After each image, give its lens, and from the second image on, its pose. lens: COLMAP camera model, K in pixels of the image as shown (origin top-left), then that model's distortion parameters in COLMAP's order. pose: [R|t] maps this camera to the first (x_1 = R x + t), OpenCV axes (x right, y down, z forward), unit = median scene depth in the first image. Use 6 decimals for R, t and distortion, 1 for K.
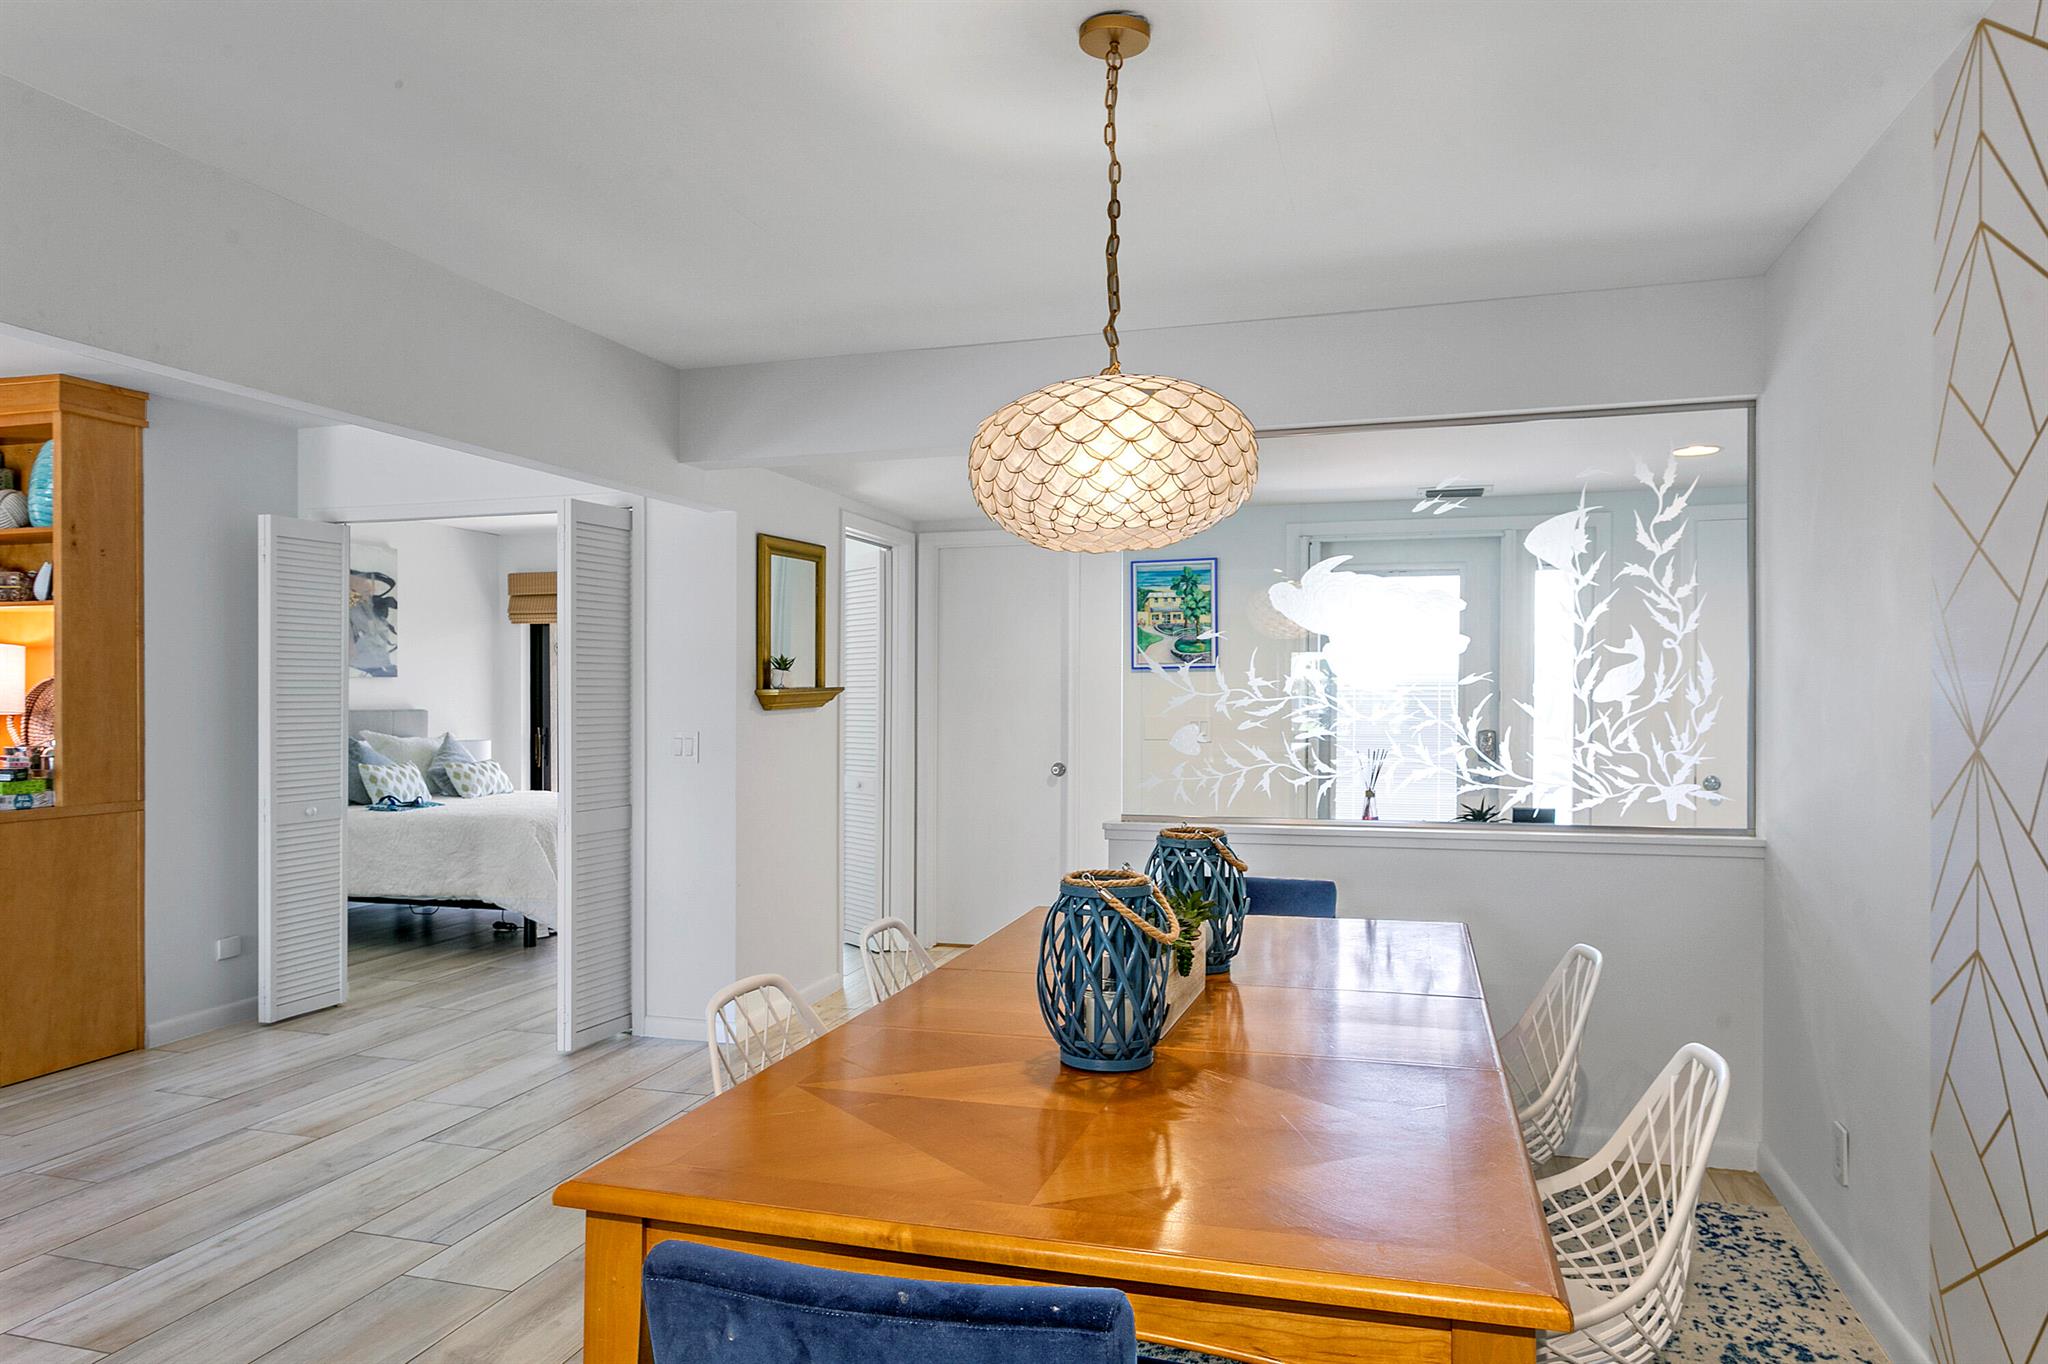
lens RADIAL K [[1356.2, 0, 1025.4], [0, 1356.2, 667.7], [0, 0, 1]] dist [-0.006485, -0.000639]
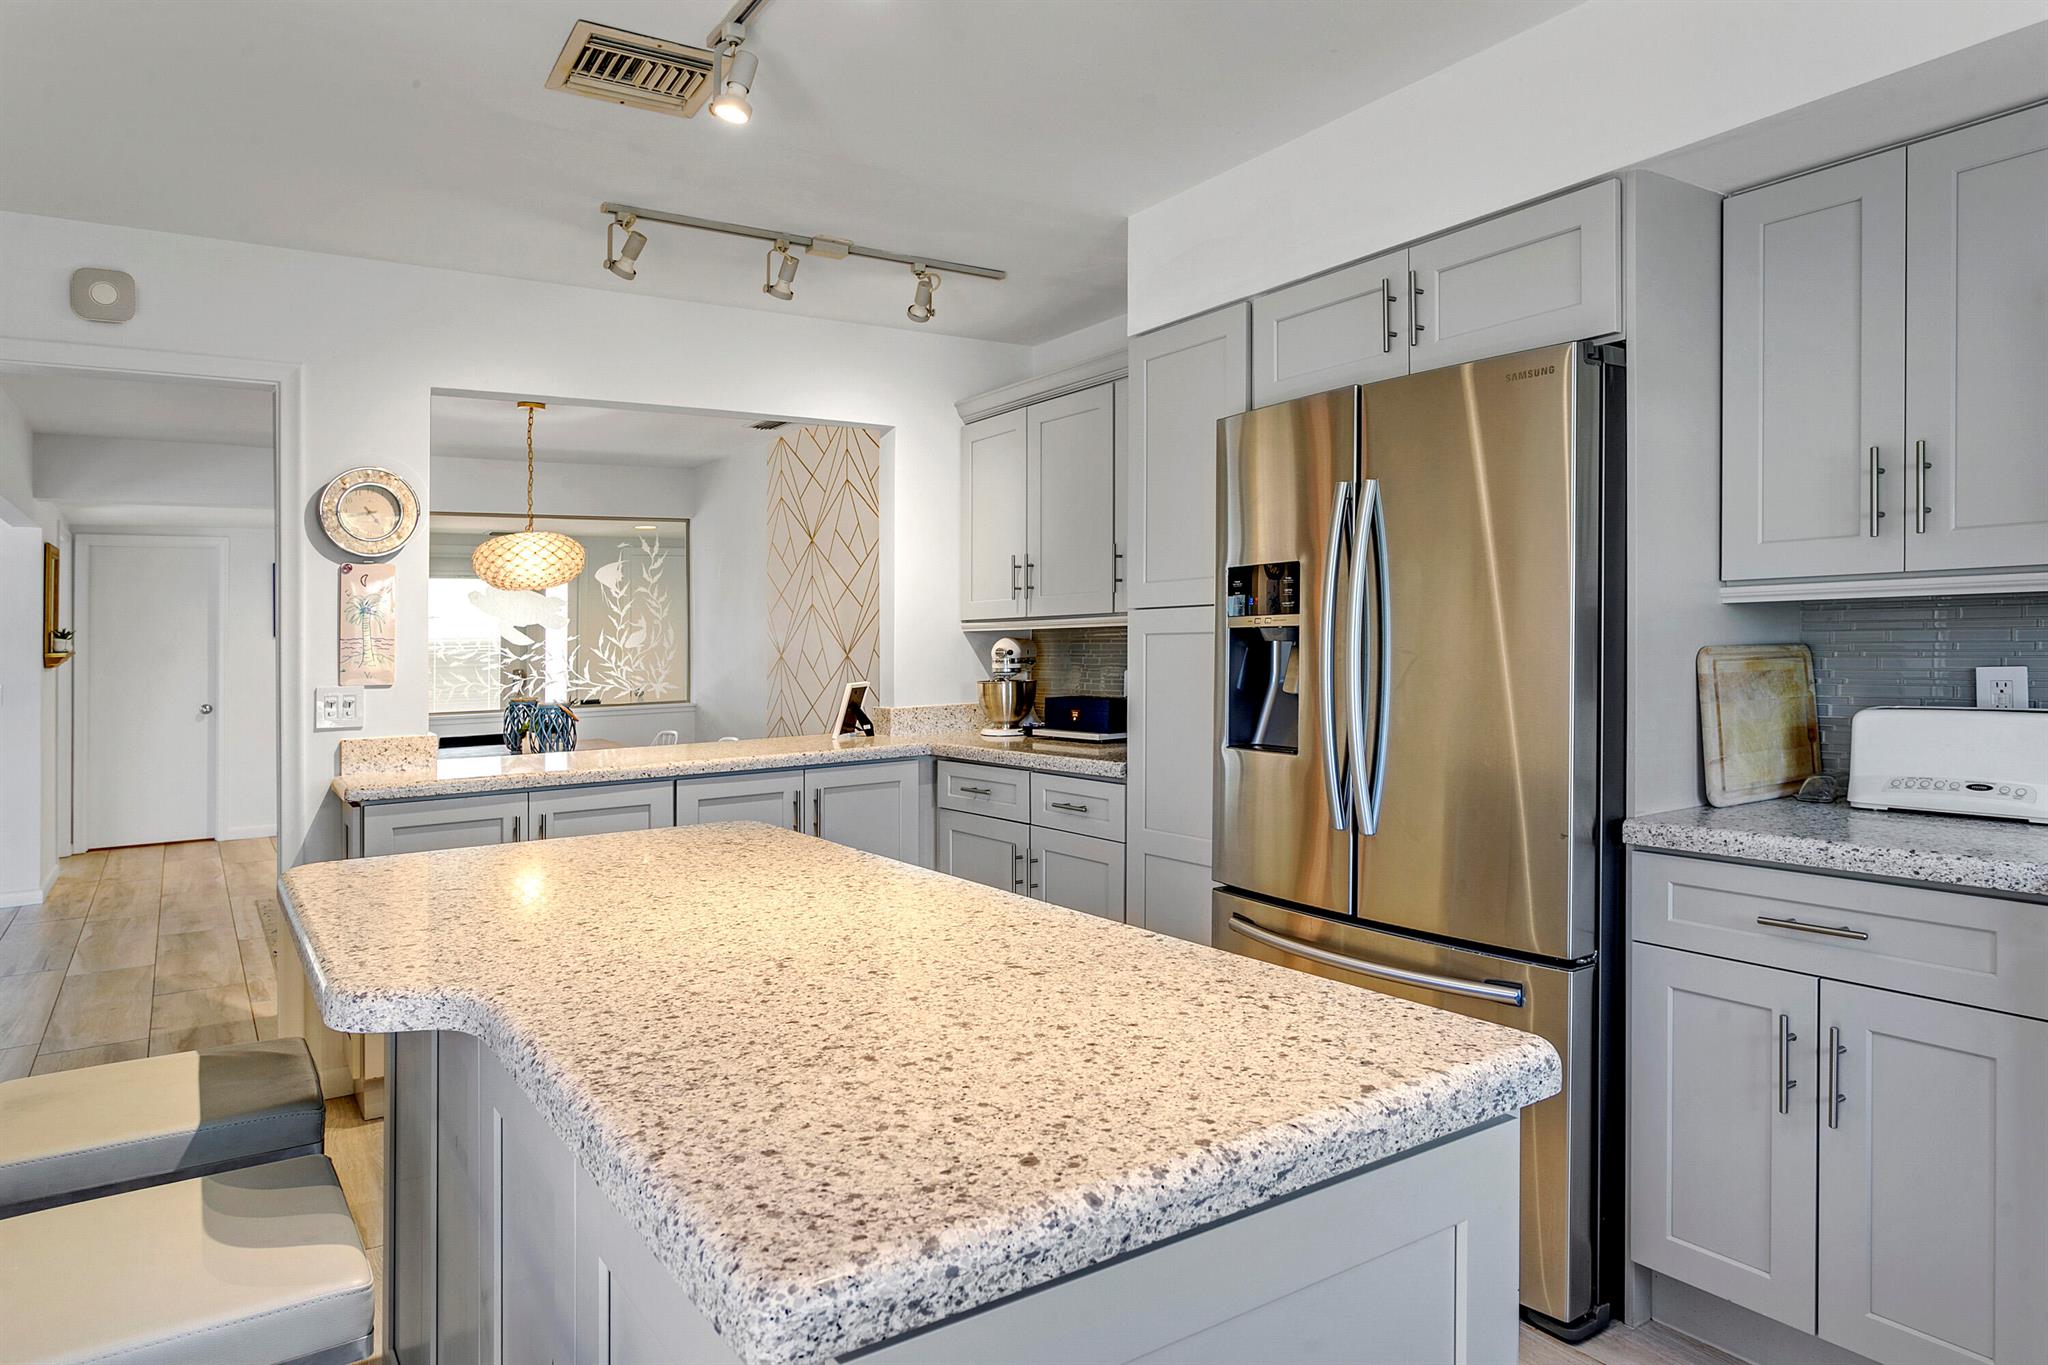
lens RADIAL K [[1227.3, 0, 1079.3], [0, 1227.3, 618.1], [0, 0, 1]] dist [-0.006996, -0.001612]
pose [[0.611264, -0.002891, 0.791421, -0.679652], [0.007567, 0.999969, -0.002192, -0.013077], [-0.791390, 0.007329, 0.611267, -0.780434]]
